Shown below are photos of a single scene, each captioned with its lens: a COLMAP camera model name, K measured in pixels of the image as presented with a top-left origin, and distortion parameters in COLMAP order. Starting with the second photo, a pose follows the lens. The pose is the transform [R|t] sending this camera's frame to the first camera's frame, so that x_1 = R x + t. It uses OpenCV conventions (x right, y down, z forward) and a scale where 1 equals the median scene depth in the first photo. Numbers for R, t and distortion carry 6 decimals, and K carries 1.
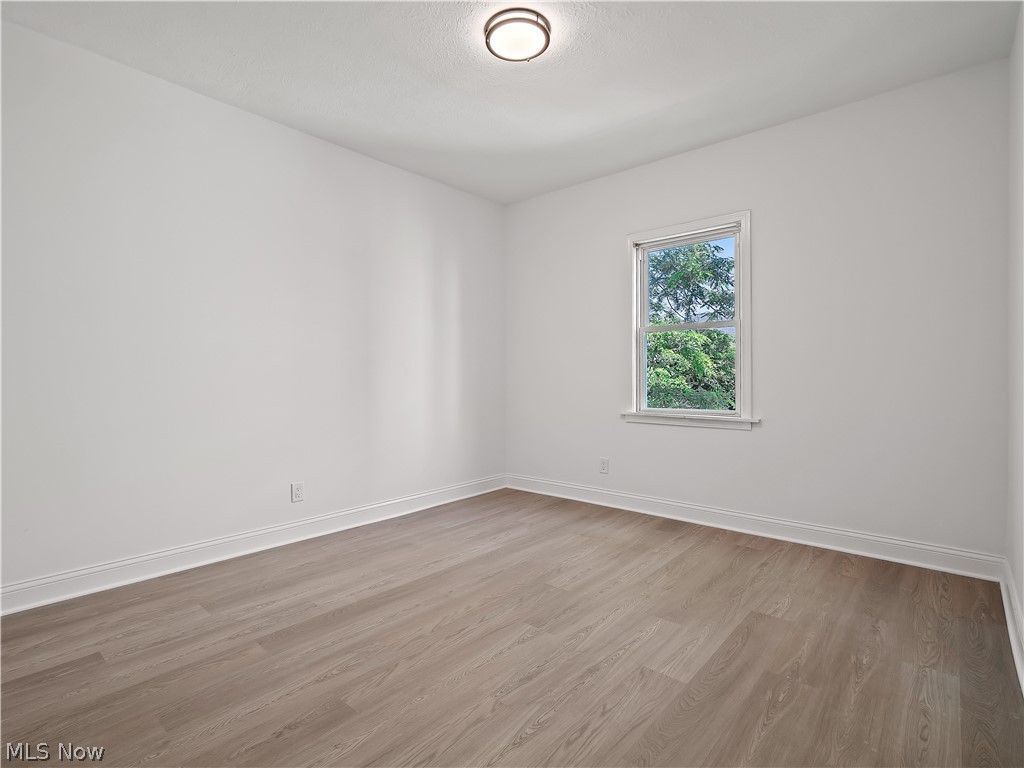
lens RADIAL K [[511.0, 0, 512.0], [0, 511.0, 384.0], [0, 0, 1]] dist [0.000757, -0.000052]
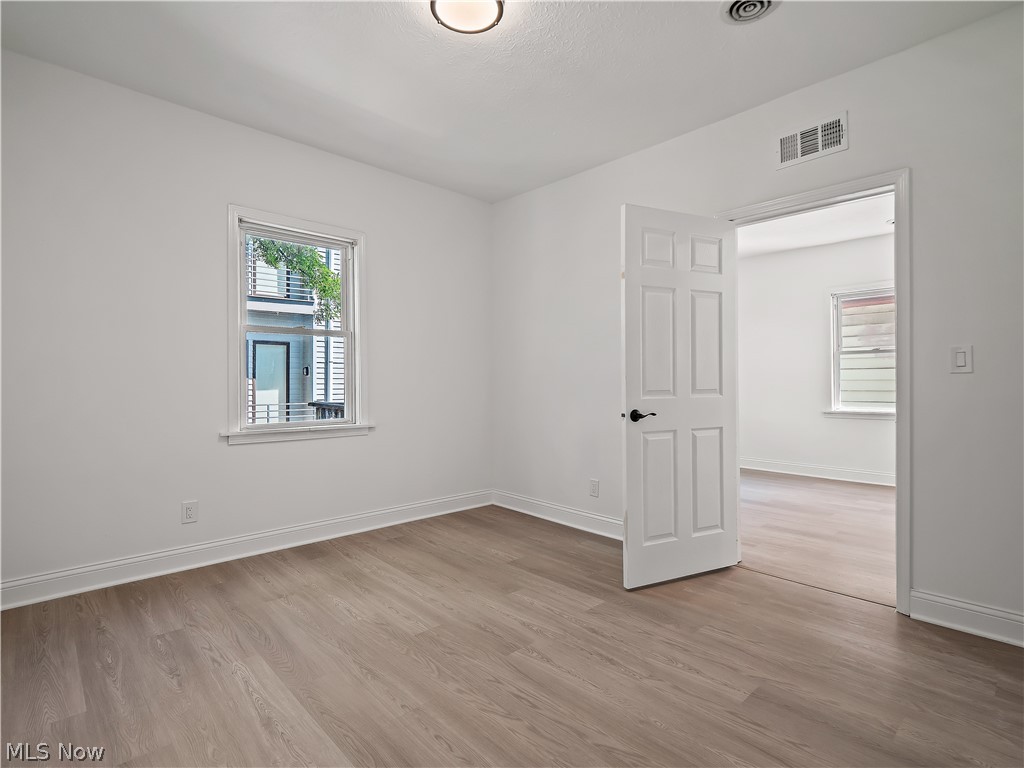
lens RADIAL K [[511.0, 0, 512.0], [0, 511.0, 384.0], [0, 0, 1]] dist [0.000757, -0.000052]
pose [[0.097973, -0.005363, 0.995175, -0.792130], [0.014370, 0.999889, 0.003973, -0.024842], [-0.995085, 0.013911, 0.098039, 0.792106]]
